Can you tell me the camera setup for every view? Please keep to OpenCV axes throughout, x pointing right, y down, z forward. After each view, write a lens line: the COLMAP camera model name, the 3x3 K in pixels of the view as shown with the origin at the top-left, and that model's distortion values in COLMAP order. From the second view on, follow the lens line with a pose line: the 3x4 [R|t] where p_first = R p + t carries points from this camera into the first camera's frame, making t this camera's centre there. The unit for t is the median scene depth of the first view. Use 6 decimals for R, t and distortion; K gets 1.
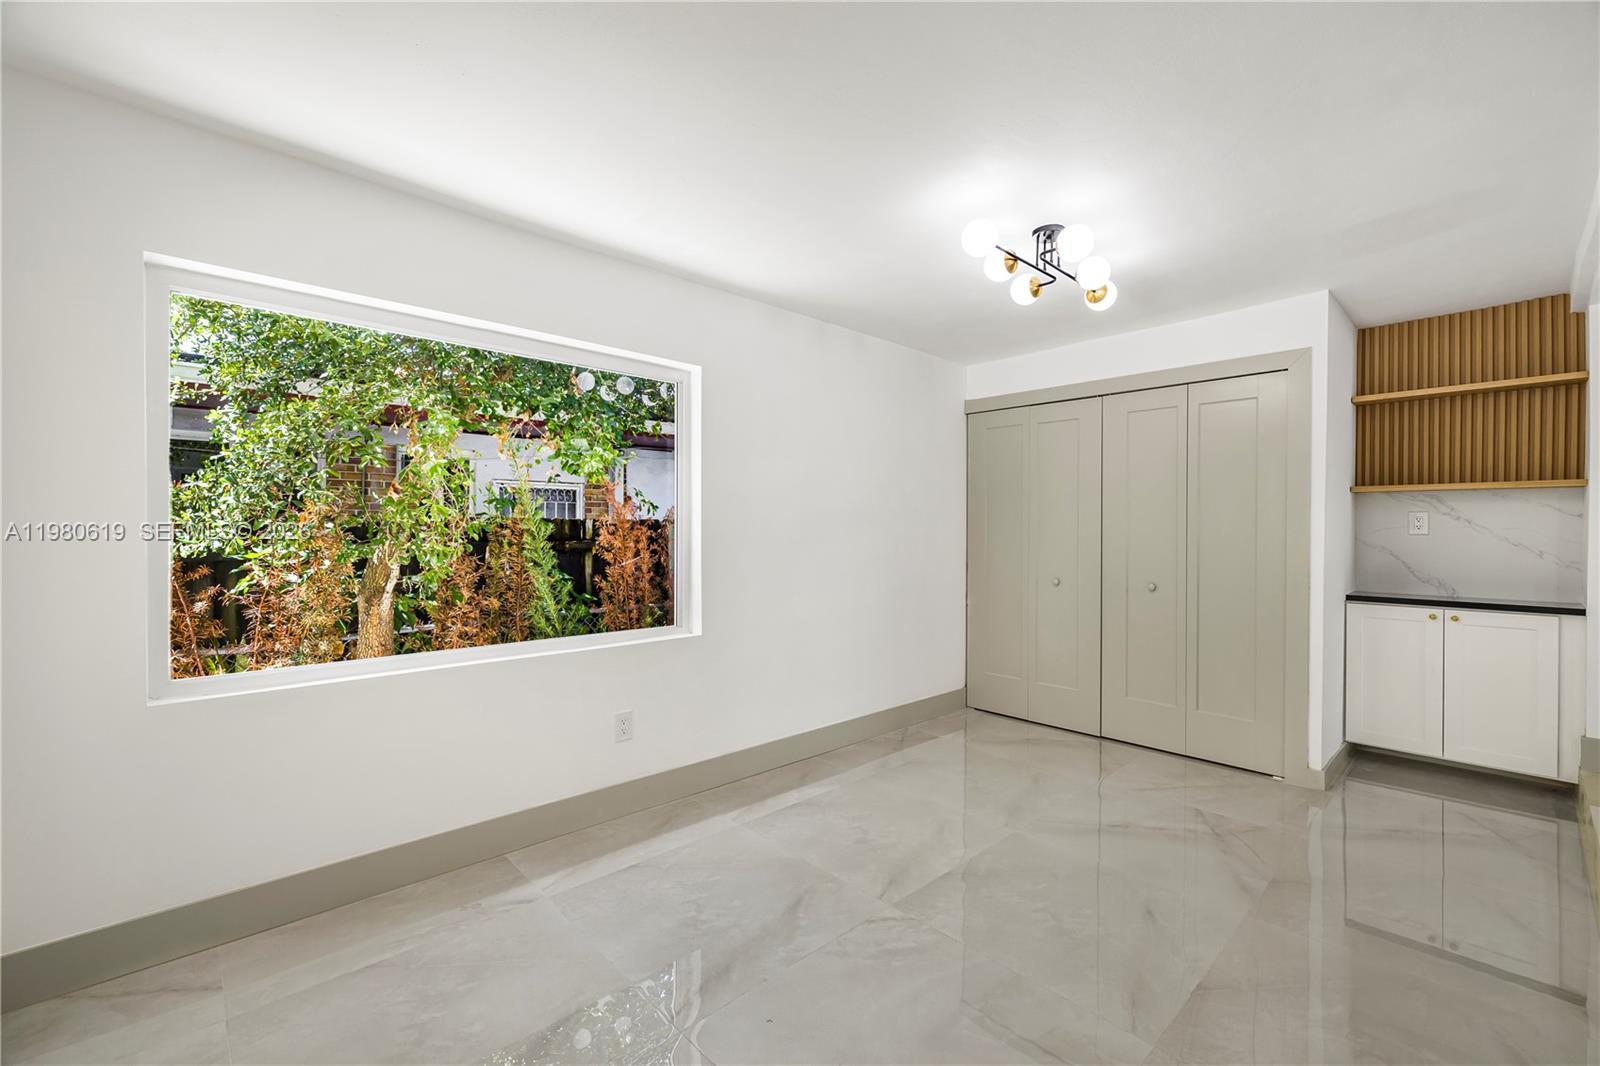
lens RADIAL K [[665.9, 0, 798.8], [0, 665.9, 532.3], [0, 0, 1]] dist [-0.000544, 0.000688]
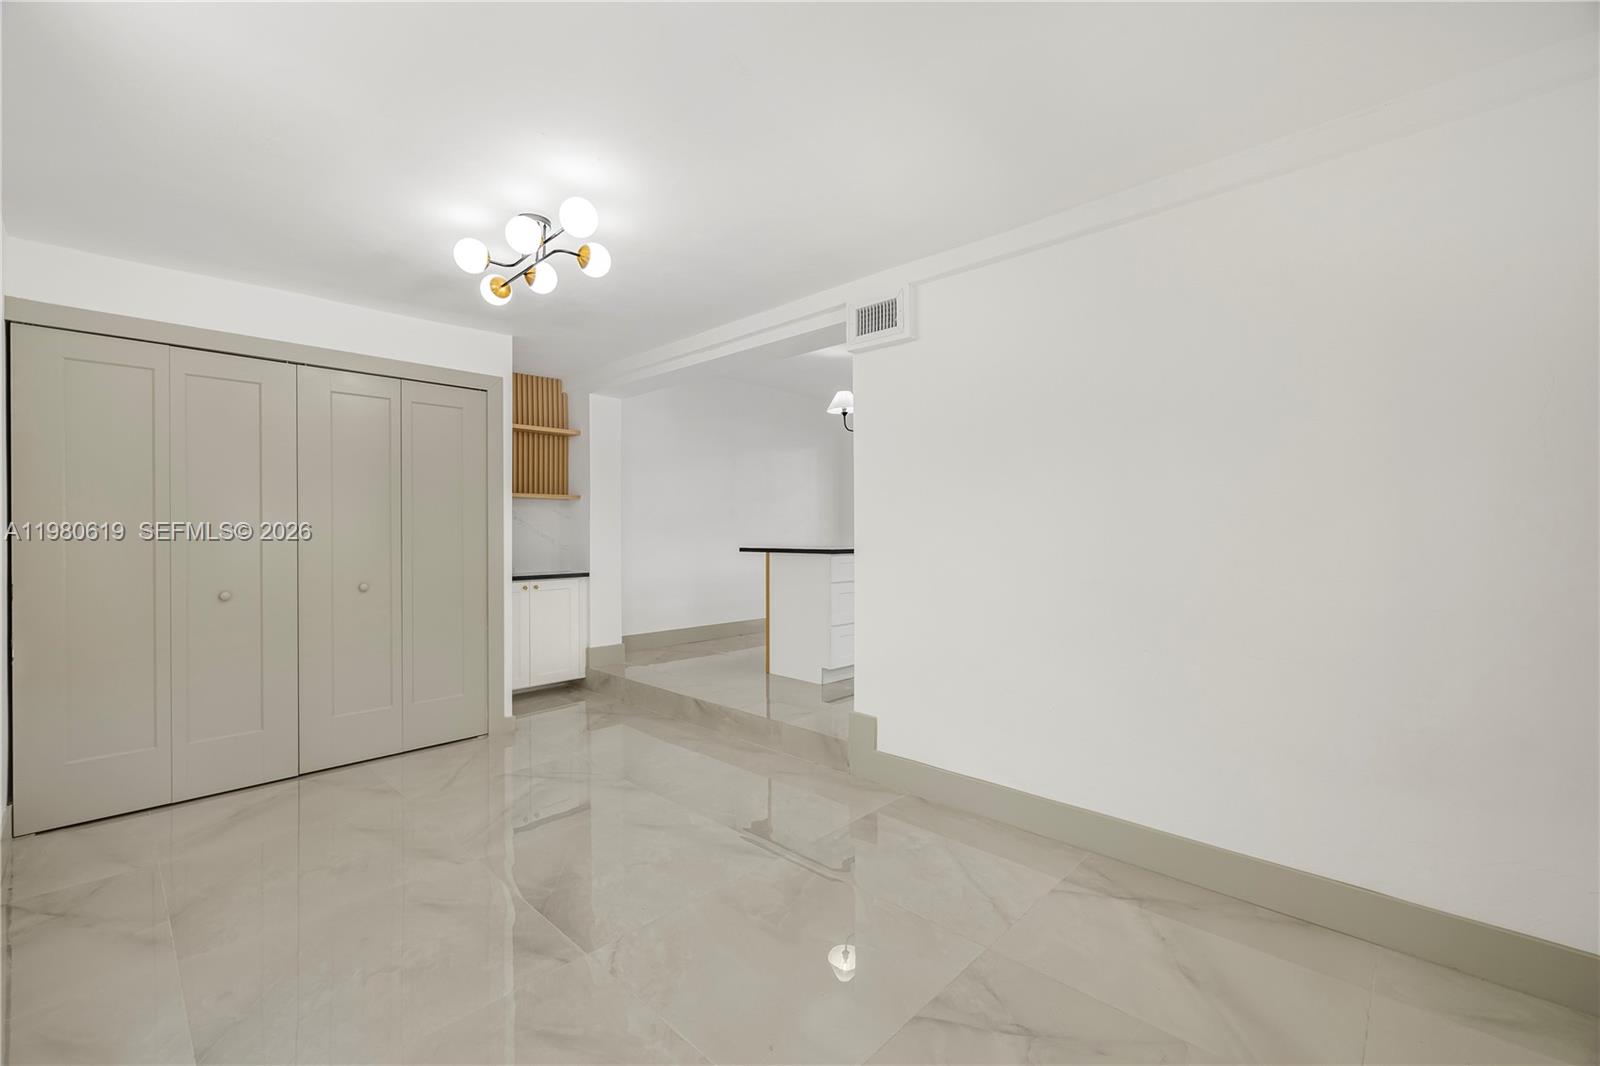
lens RADIAL K [[665.9, 0, 798.8], [0, 665.9, 532.3], [0, 0, 1]] dist [-0.000544, 0.000688]
pose [[-0.054582, -0.007494, 0.998481, -0.497166], [0.008051, 0.999936, 0.007945, 0.003926], [-0.998477, 0.008472, -0.054518, 0.516938]]
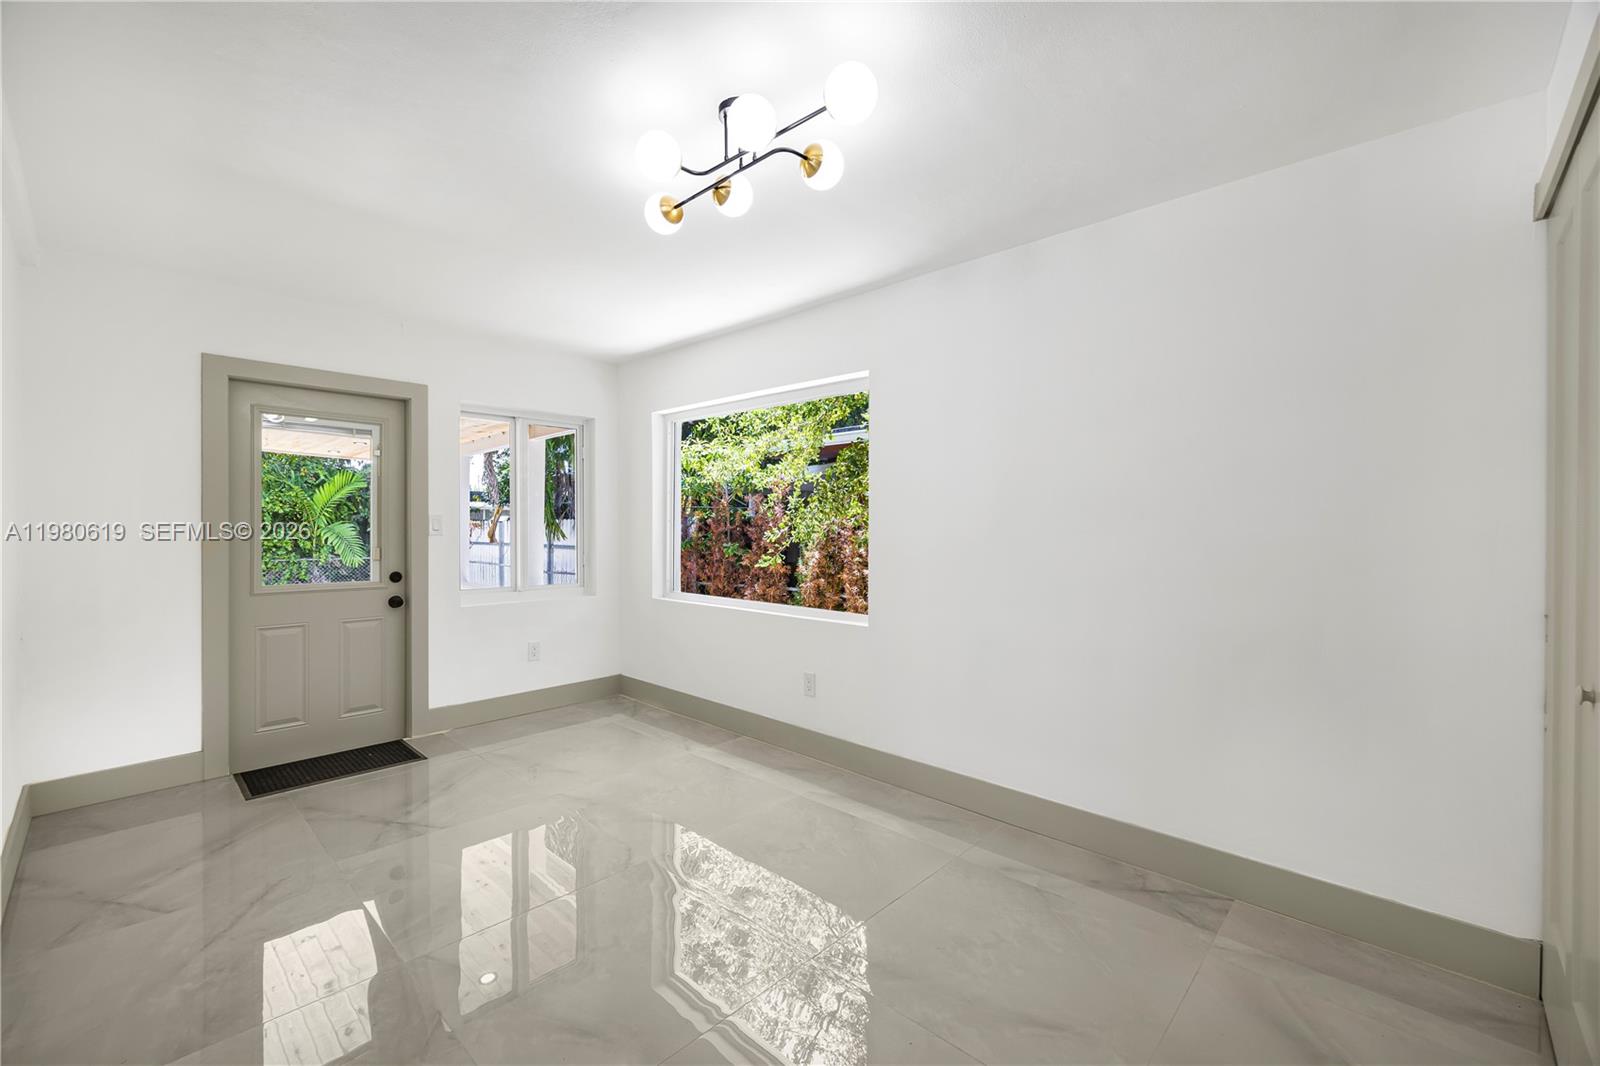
lens RADIAL K [[665.9, 0, 798.8], [0, 665.9, 532.3], [0, 0, 1]] dist [-0.000544, 0.000688]
pose [[0.051812, 0.003821, -0.998650, 0.856168], [-0.003888, 0.999986, 0.003625, 0.002815], [0.998649, 0.003695, 0.051826, 0.802983]]
